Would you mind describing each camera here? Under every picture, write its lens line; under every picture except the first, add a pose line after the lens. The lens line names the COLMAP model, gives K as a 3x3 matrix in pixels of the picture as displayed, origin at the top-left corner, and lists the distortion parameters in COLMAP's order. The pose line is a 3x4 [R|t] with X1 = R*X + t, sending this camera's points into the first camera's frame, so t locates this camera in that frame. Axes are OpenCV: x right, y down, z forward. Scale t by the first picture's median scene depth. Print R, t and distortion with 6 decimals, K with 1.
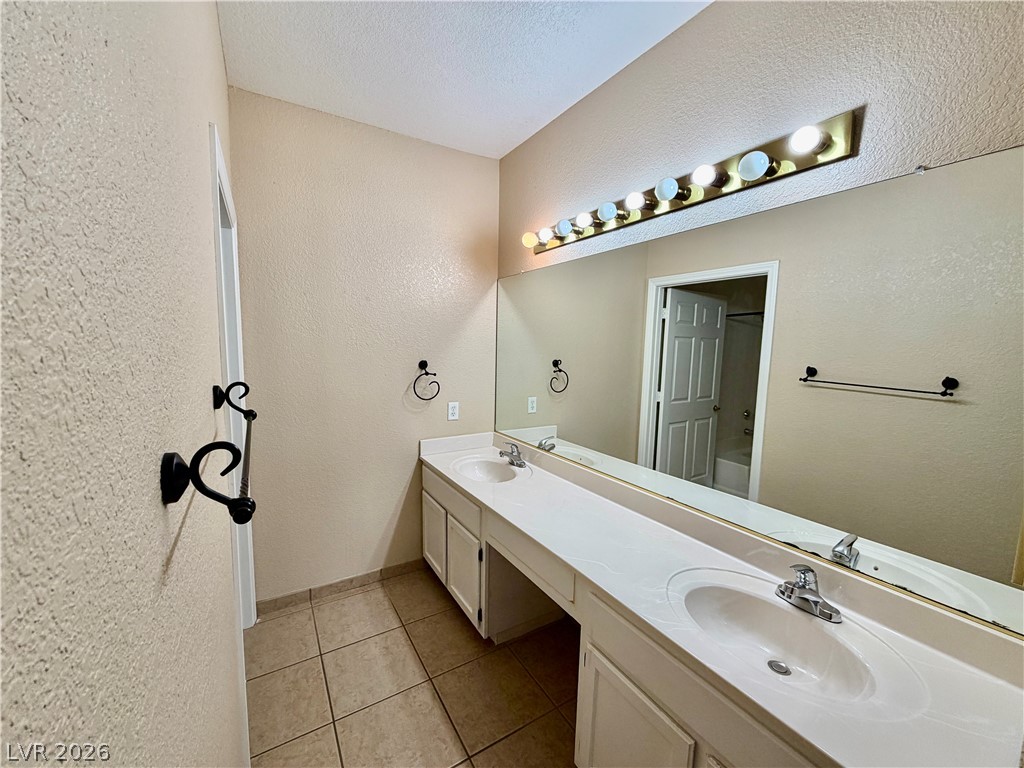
lens RADIAL K [[408.8, 0, 509.9], [0, 408.8, 384.0], [0, 0, 1]] dist [0.000991, 0.000187]
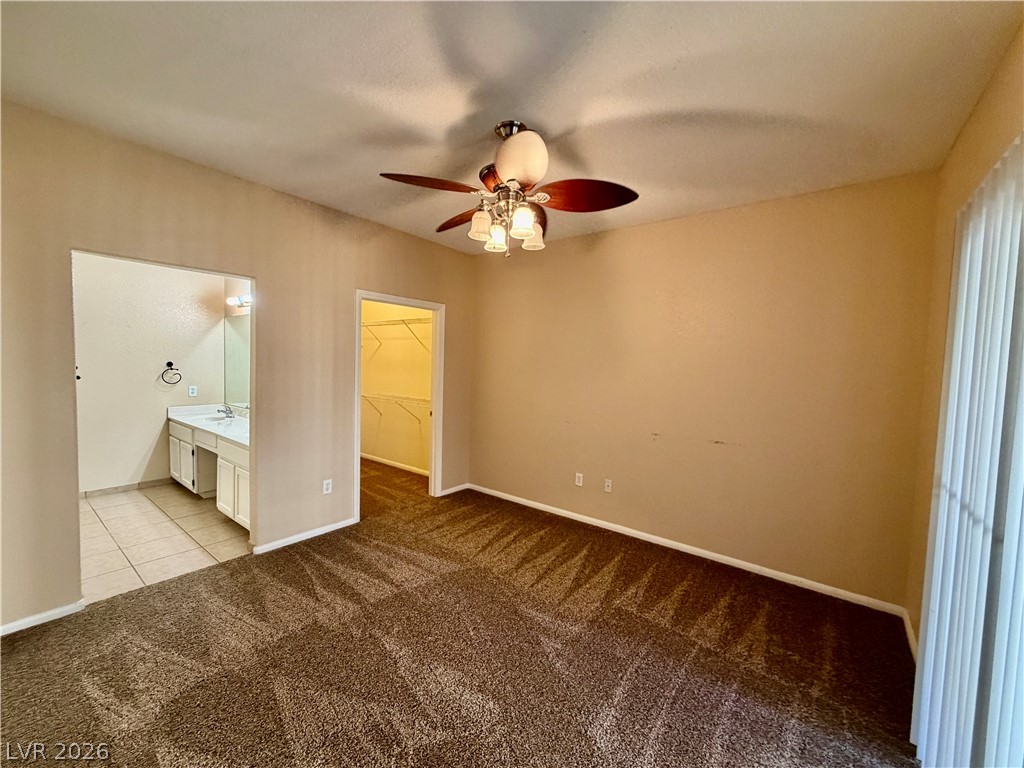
lens RADIAL K [[408.8, 0, 510.2], [0, 408.8, 385.4], [0, 0, 1]] dist [0.000991, 0.000187]
pose [[0.935648, -0.010330, 0.352783, 0.559254], [0.024253, 0.999091, -0.035070, 0.148164], [-0.352100, 0.041369, 0.935048, -1.210898]]
